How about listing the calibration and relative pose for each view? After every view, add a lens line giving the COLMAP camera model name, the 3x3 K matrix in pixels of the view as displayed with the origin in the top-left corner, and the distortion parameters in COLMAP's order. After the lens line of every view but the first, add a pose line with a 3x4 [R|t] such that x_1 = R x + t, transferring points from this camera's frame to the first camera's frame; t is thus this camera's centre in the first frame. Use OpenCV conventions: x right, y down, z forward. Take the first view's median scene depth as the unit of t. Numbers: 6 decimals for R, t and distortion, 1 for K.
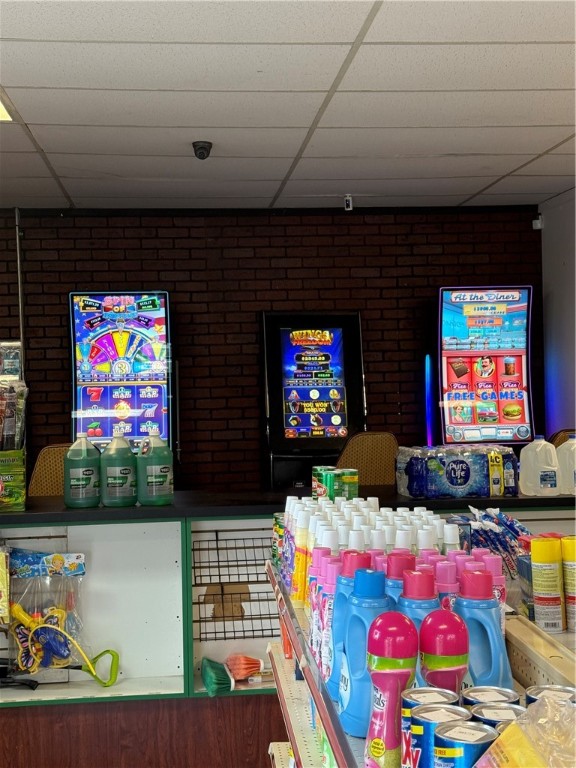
lens RADIAL K [[1099.8, 0, 287.8], [0, 1099.8, 382.4], [0, 0, 1]] dist [0.054061, 0.000000]
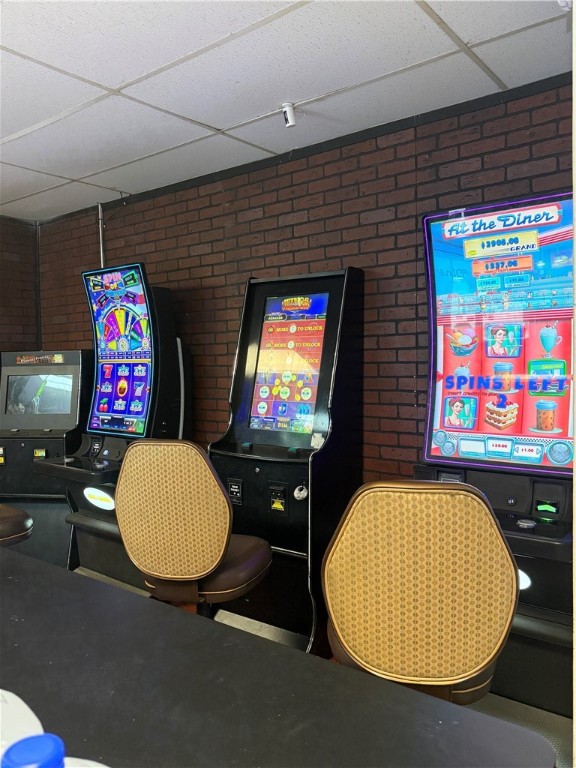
lens RADIAL K [[601.5, 0, 287.4], [0, 601.5, 390.5], [0, 0, 1]] dist [0.050614, -0.004311]
pose [[0.726478, 0.044594, -0.685742, 0.337787], [-0.002265, 0.998042, 0.062503, -0.007024], [0.687186, -0.043854, 0.725156, 0.700325]]
